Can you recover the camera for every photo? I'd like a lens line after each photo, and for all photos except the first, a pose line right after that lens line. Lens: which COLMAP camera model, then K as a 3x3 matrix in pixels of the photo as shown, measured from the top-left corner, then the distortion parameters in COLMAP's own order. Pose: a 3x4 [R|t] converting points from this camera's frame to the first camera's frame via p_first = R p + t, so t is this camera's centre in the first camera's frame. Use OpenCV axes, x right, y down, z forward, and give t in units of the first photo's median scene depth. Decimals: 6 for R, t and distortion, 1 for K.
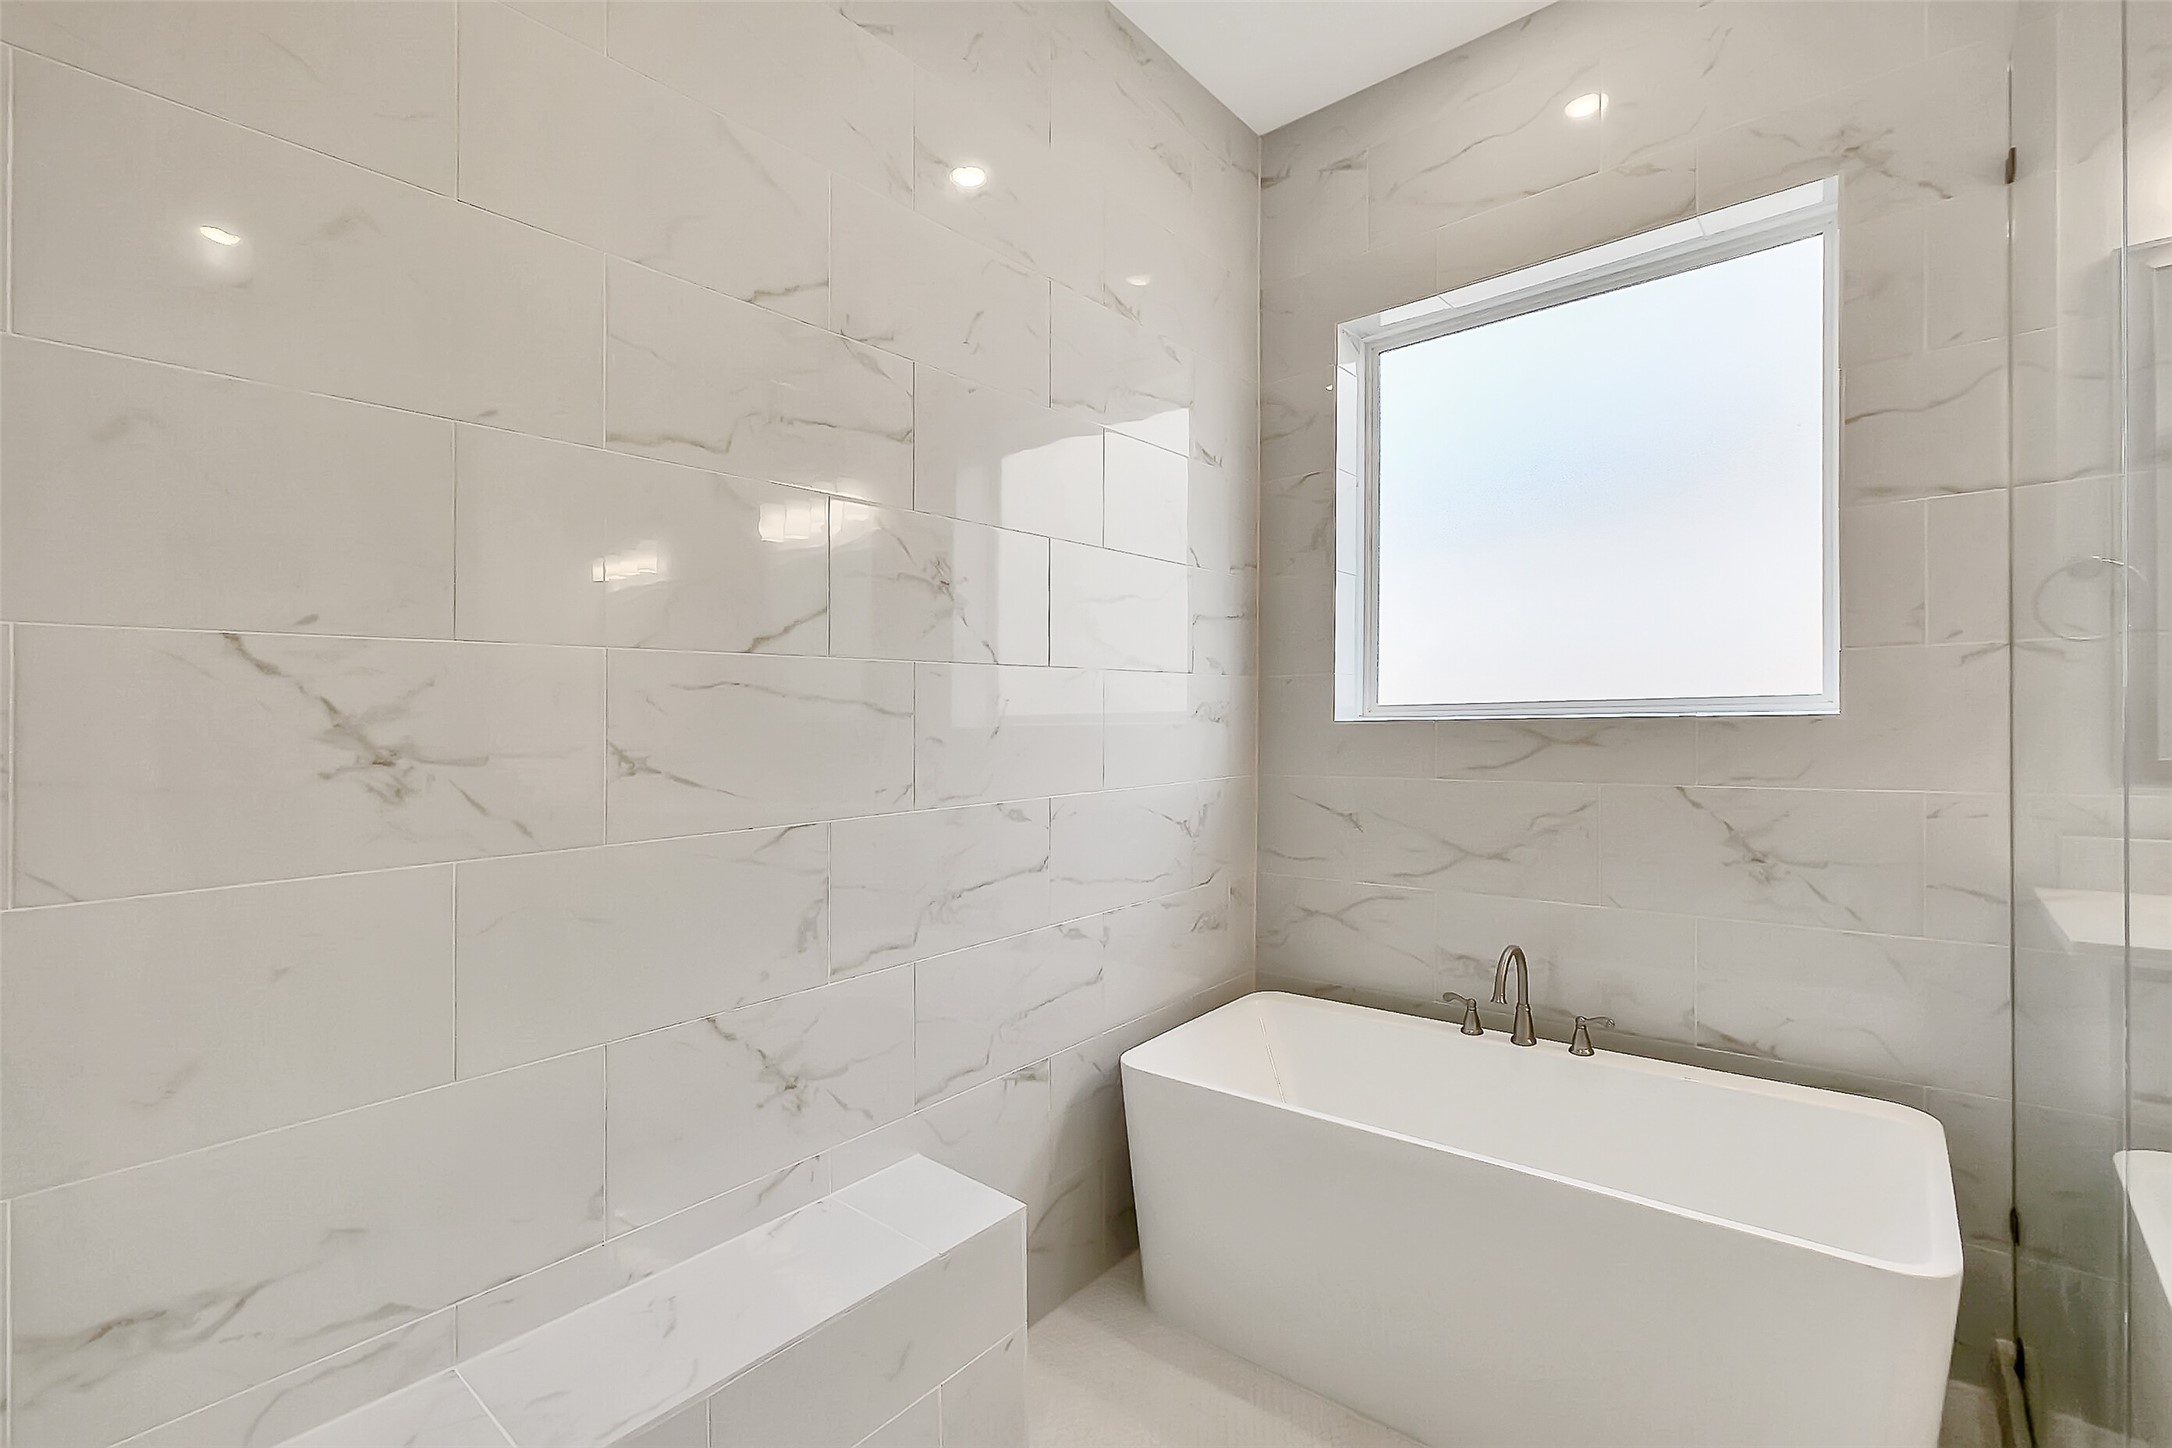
lens RADIAL K [[963.8, 0, 1091.2], [0, 963.8, 703.5], [0, 0, 1]] dist [0.001795, 0.000660]
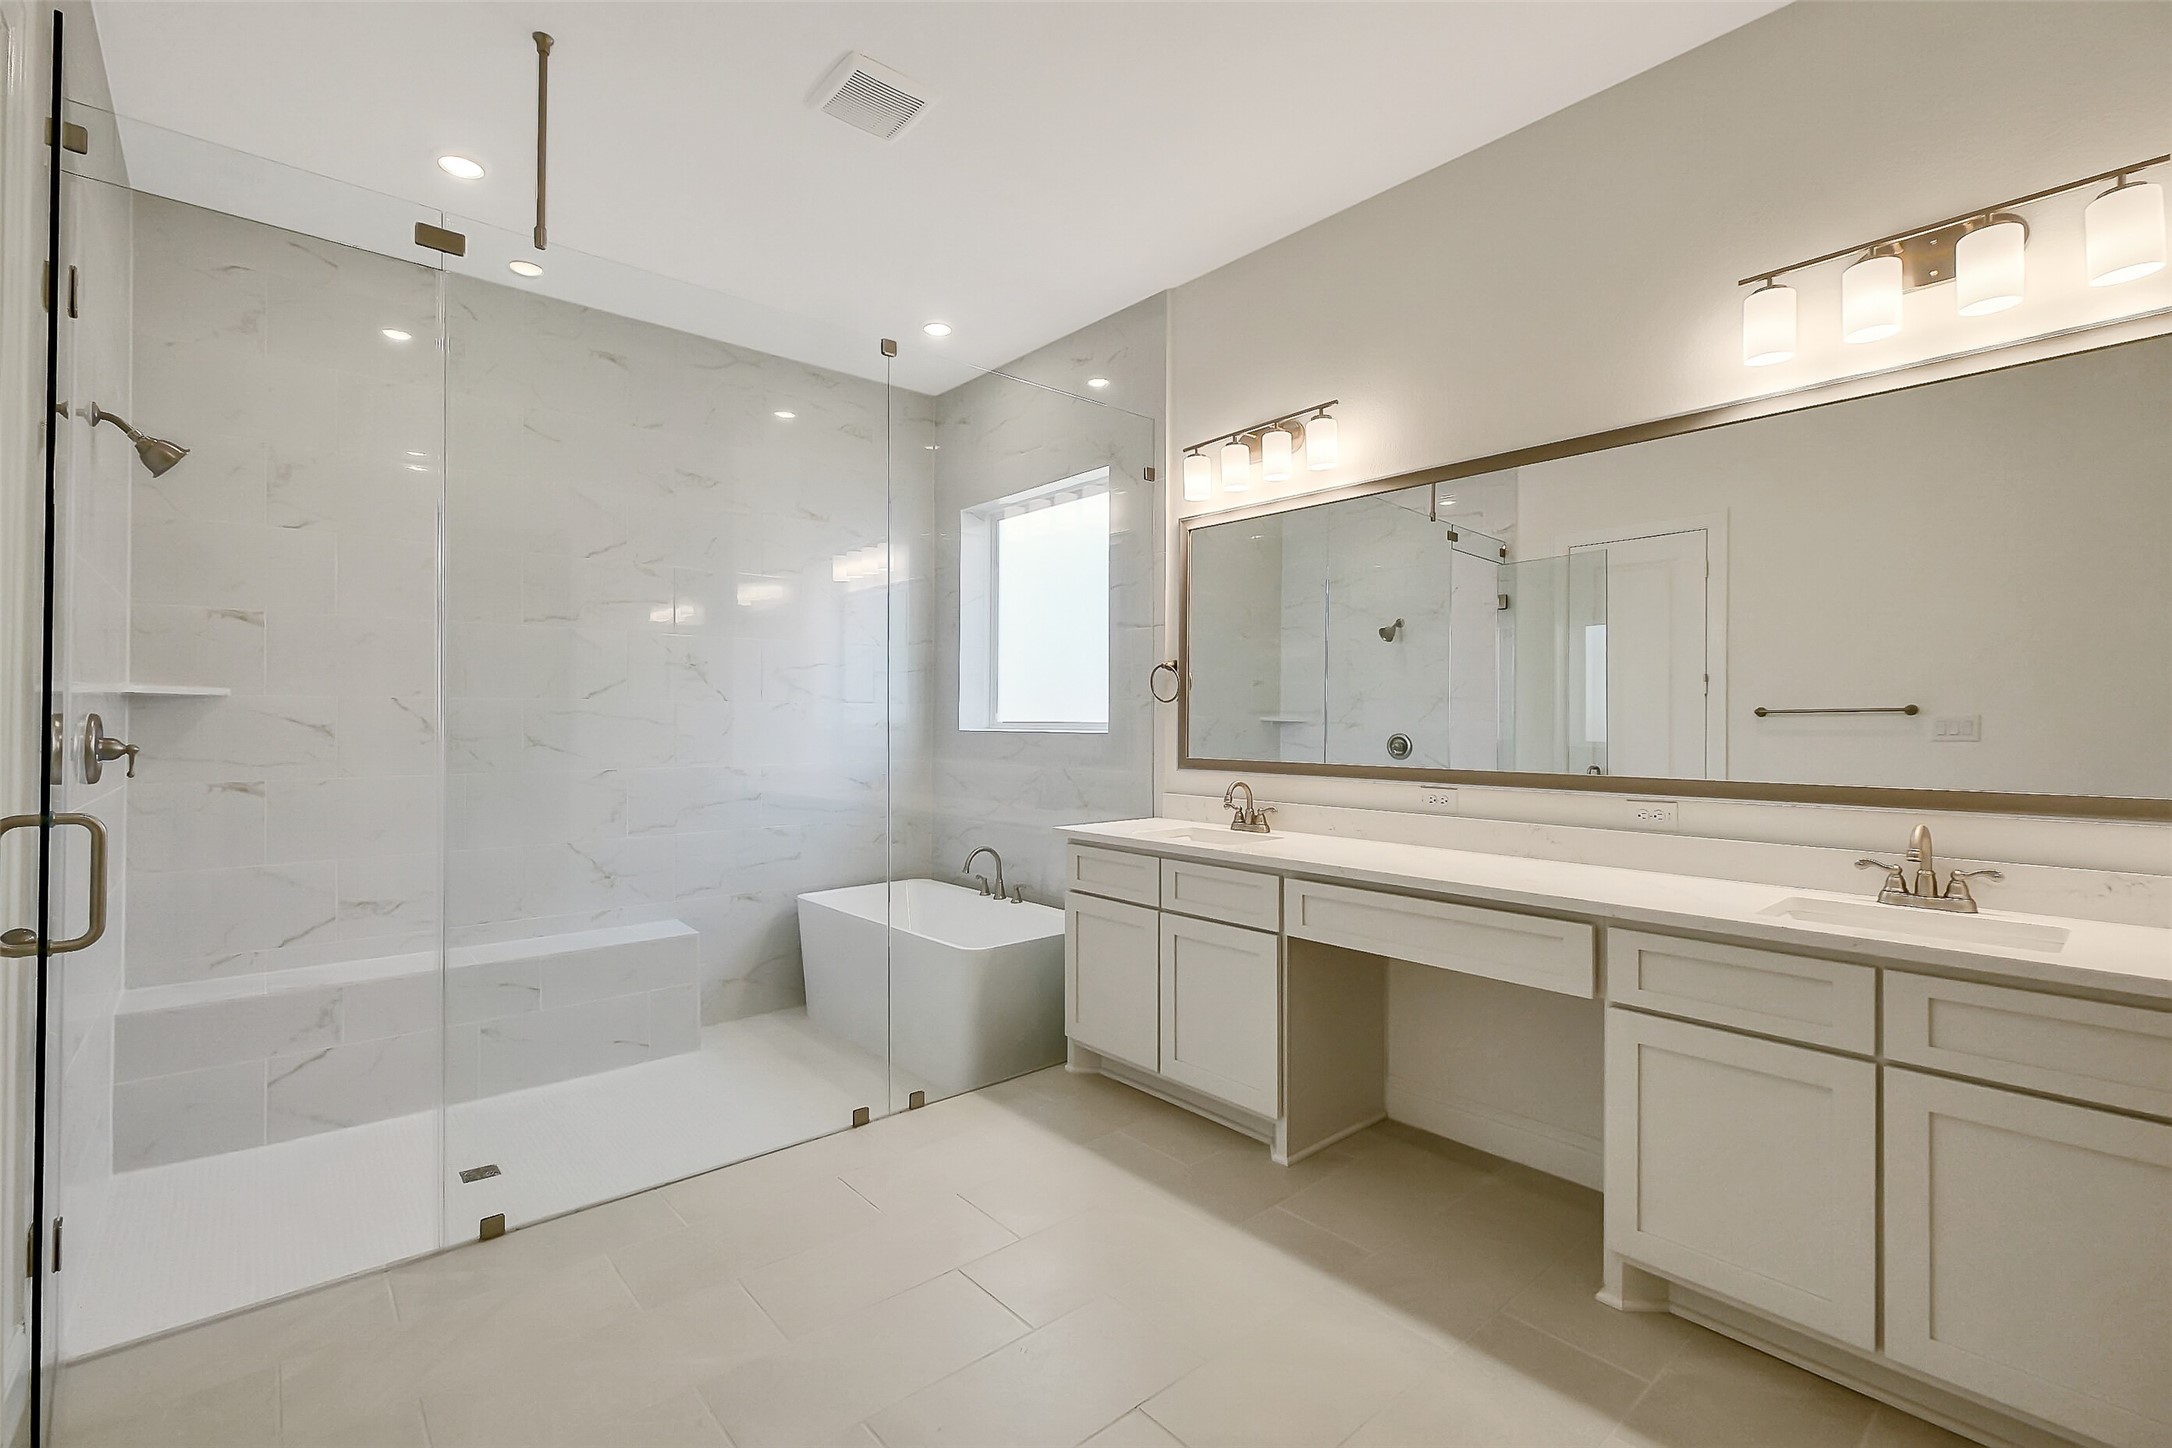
lens RADIAL K [[953.5, 0, 1076.8], [0, 953.5, 720.5], [0, 0, 1]] dist [0.000557, 0.000428]
pose [[0.985032, 0.018193, -0.171408, 0.908324], [-0.015087, 0.999698, 0.019406, -0.044397], [0.171709, -0.016530, 0.985009, -0.835568]]
